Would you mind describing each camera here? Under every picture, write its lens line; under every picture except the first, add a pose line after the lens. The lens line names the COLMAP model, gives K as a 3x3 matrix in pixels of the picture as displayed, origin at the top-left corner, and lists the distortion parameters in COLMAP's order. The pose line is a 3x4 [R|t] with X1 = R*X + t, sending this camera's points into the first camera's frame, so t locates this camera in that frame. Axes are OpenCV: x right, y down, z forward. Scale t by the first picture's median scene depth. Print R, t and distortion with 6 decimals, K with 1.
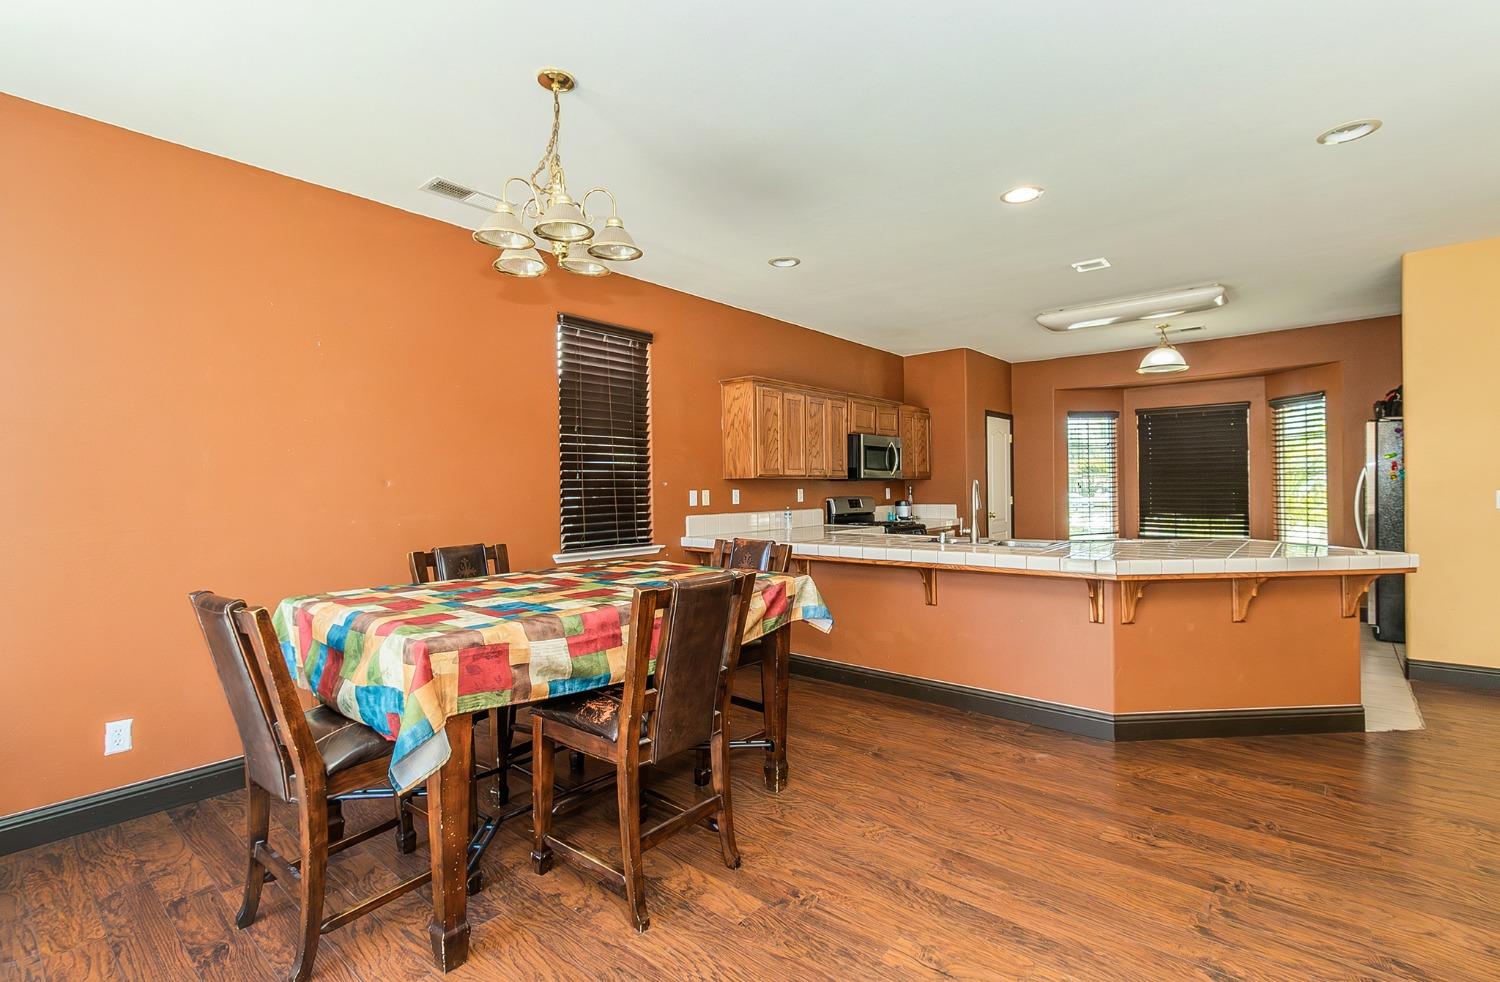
lens RADIAL K [[689.4, 0, 747.1], [0, 689.4, 487.8], [0, 0, 1]] dist [0.035241, 0.000137]
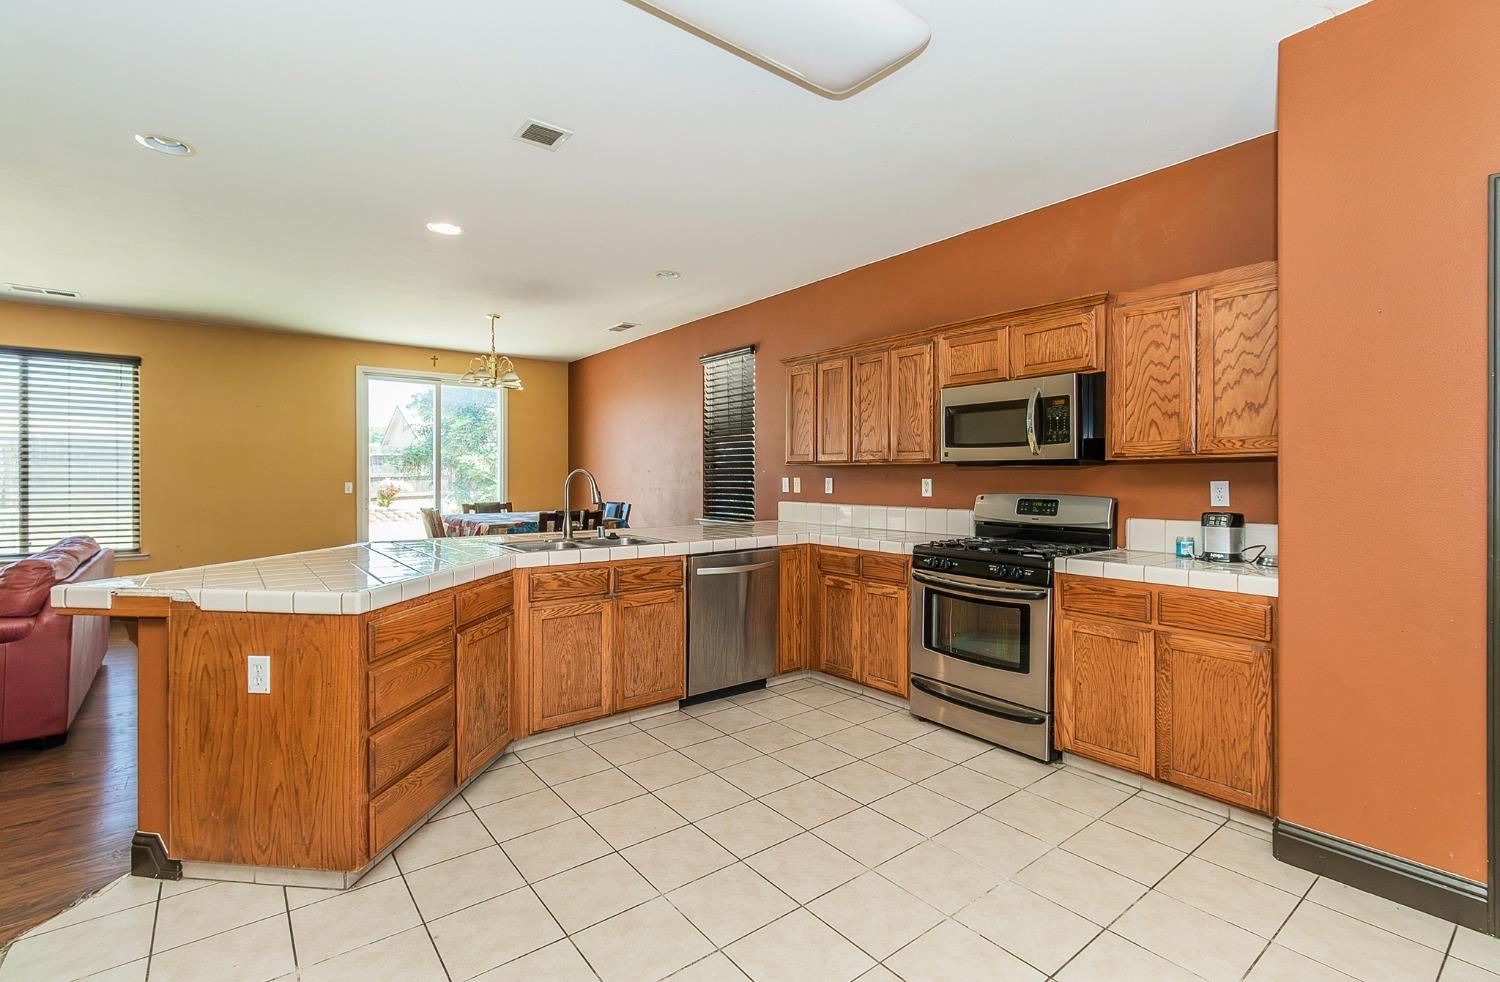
lens RADIAL K [[670.2, 0, 757.8], [0, 670.2, 472.2], [0, 0, 1]] dist [-0.001254, 0.000289]
pose [[-0.192952, 0.006039, -0.981190, 0.916657], [0.001651, 0.999982, 0.005830, -0.010487], [0.981207, -0.000495, -0.192959, 1.133445]]
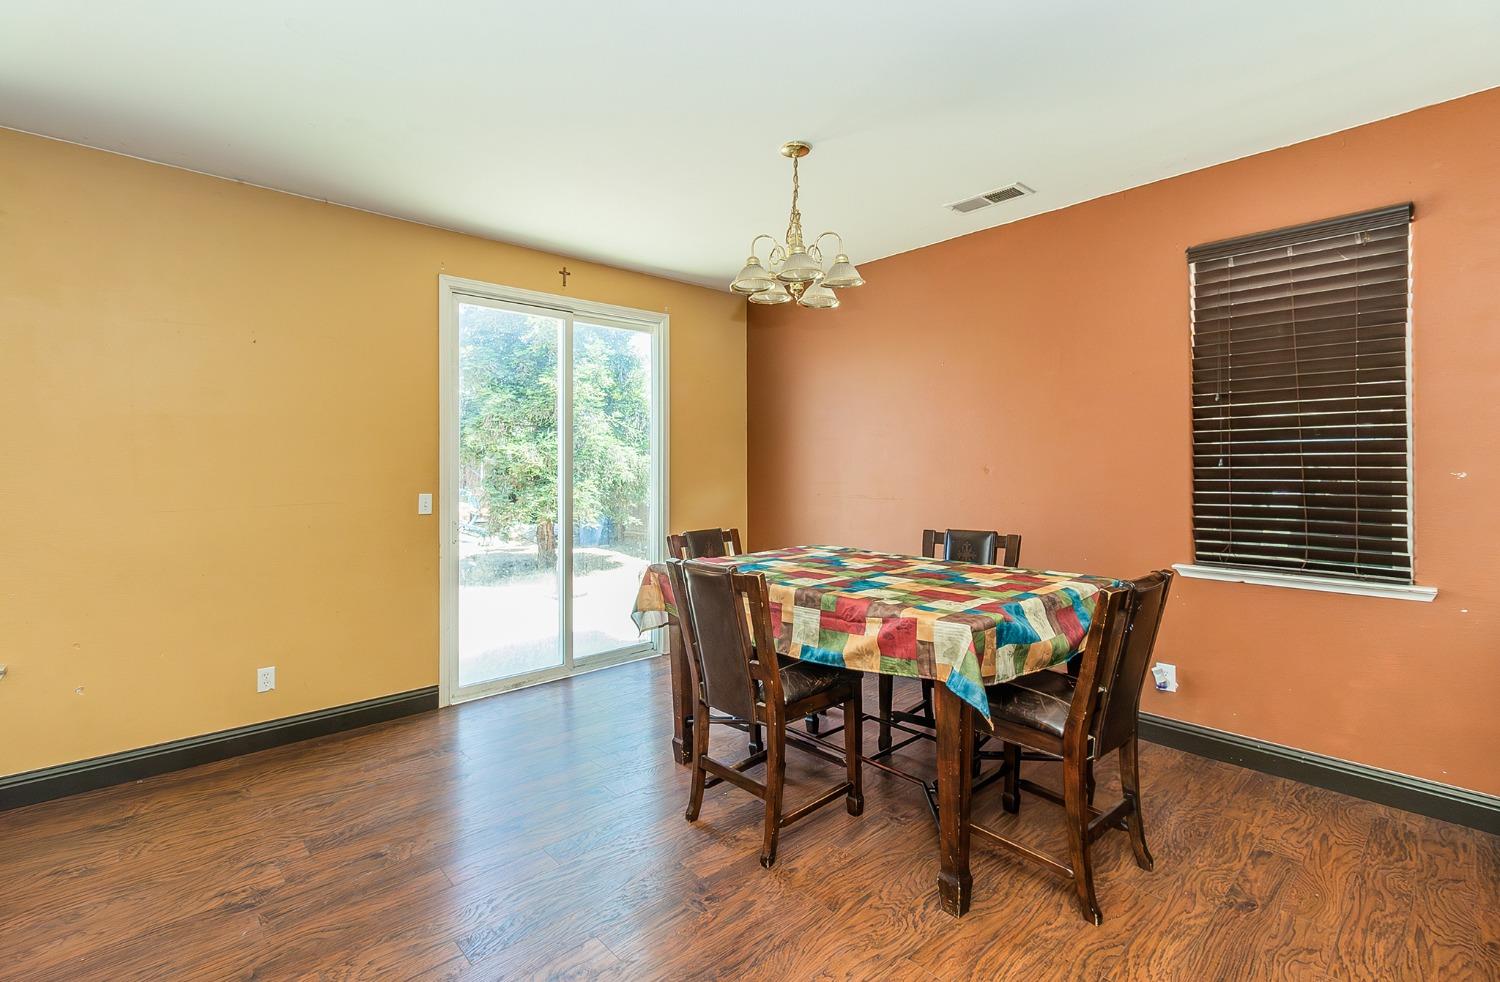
lens RADIAL K [[680.0, 0, 749.9], [0, 680.0, 456.9], [0, 0, 1]] dist [0.001370, 0.000182]
pose [[-0.117992, -0.000273, -0.993015, 0.434371], [0.004566, 0.999989, -0.000818, -0.020528], [0.993004, -0.004630, -0.117989, 0.495270]]
